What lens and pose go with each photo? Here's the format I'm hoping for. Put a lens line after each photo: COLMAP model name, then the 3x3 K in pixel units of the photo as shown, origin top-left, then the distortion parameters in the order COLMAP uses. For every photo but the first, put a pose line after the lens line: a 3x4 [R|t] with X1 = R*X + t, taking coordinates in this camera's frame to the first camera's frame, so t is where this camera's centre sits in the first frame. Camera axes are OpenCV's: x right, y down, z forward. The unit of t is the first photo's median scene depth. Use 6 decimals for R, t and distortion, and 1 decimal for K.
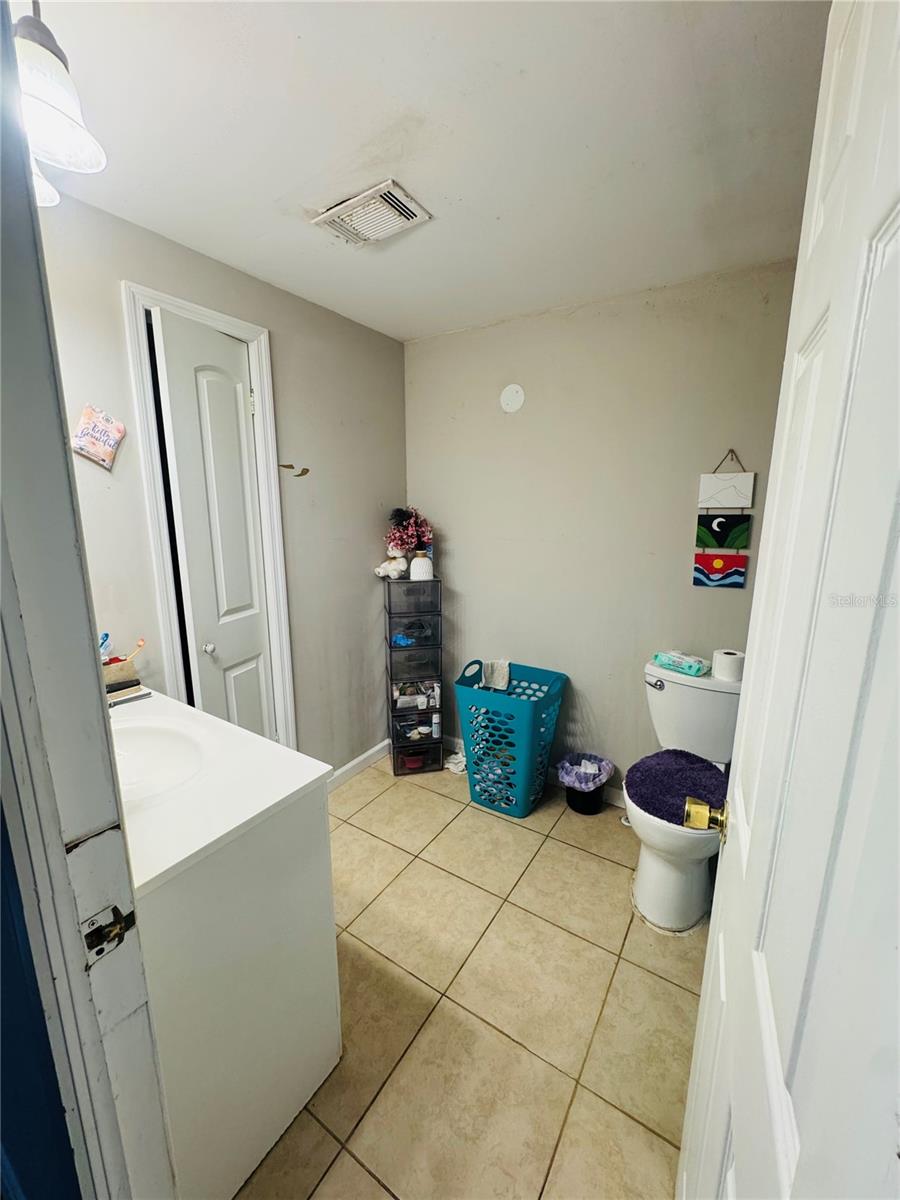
lens RADIAL K [[480.0, 0, 451.9], [0, 480.0, 600.1], [0, 0, 1]] dist [-0.003016, 0.000007]
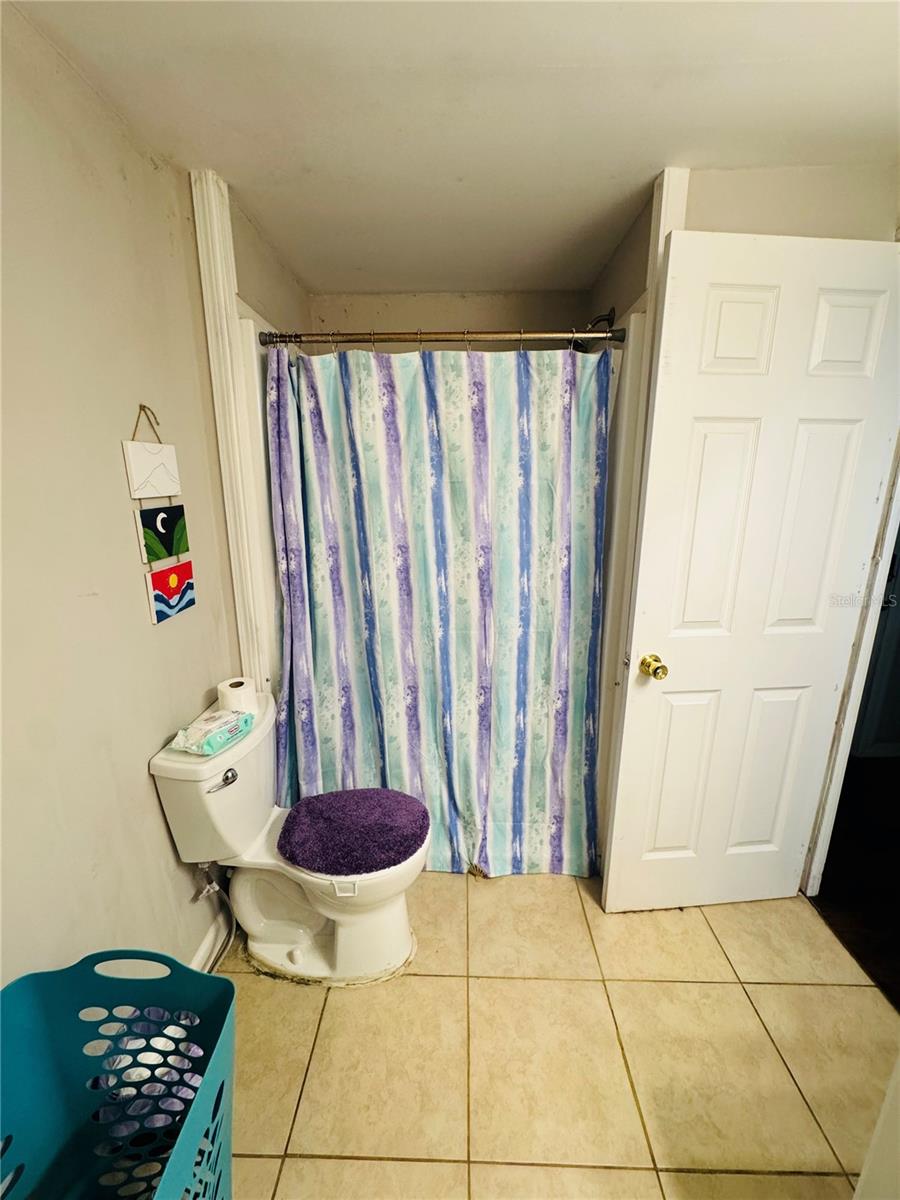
lens RADIAL K [[480.0, 0, 451.9], [0, 480.0, 600.1], [0, 0, 1]] dist [-0.003016, 0.000007]
pose [[-0.523458, -0.206825, 0.826568, -0.211104], [0.168137, 0.925943, 0.338171, -0.214592], [-0.835297, 0.315995, -0.449917, 0.996655]]
